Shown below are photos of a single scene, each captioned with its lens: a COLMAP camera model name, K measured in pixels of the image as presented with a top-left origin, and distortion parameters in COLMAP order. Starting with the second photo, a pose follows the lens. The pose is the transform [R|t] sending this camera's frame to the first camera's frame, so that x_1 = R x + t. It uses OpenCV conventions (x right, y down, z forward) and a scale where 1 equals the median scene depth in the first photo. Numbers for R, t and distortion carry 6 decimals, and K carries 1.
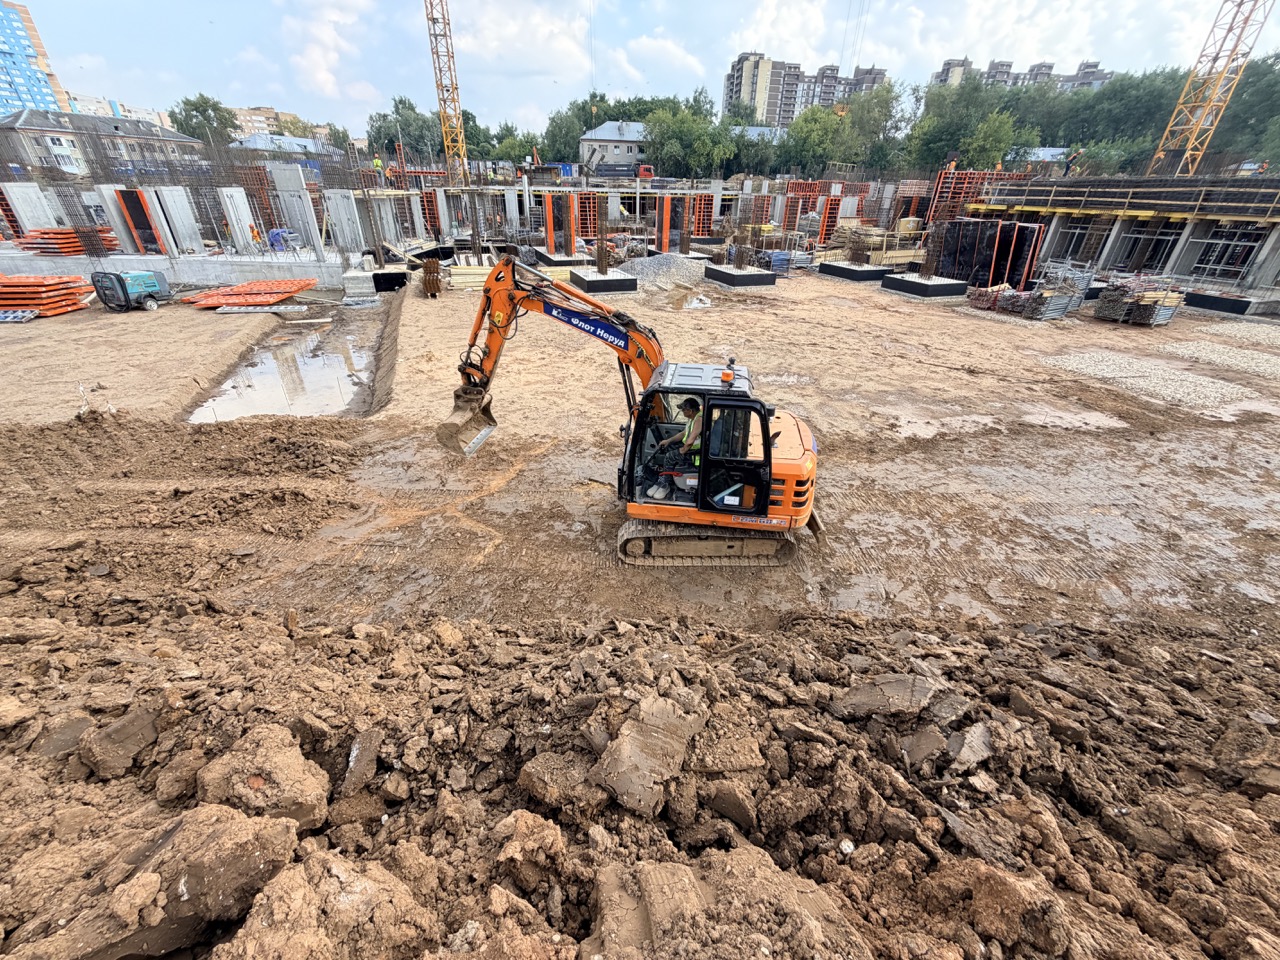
lens RADIAL K [[529.7, 0, 640.0], [0, 529.7, 480.0], [0, 0, 1]] dist [0.010101, 0.000064]
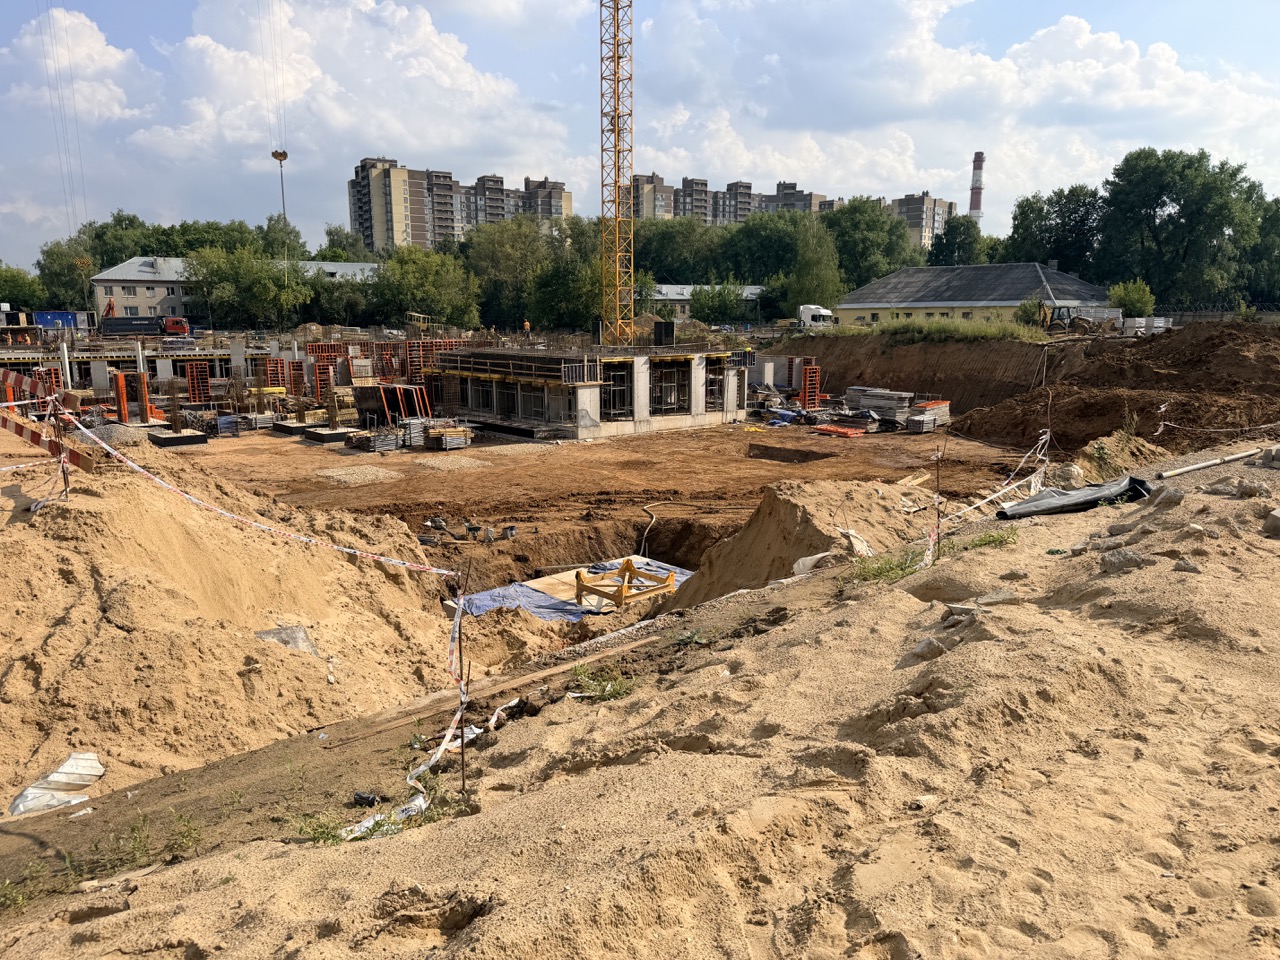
lens RADIAL K [[951.1, 0, 640.0], [0, 951.1, 480.0], [0, 0, 1]] dist [0.080623, -0.126914]
pose [[0.932487, -0.089129, 0.350035, 0.044903], [0.197930, 0.936717, -0.288766, 0.054469], [-0.302147, 0.338553, 0.891117, -0.122331]]
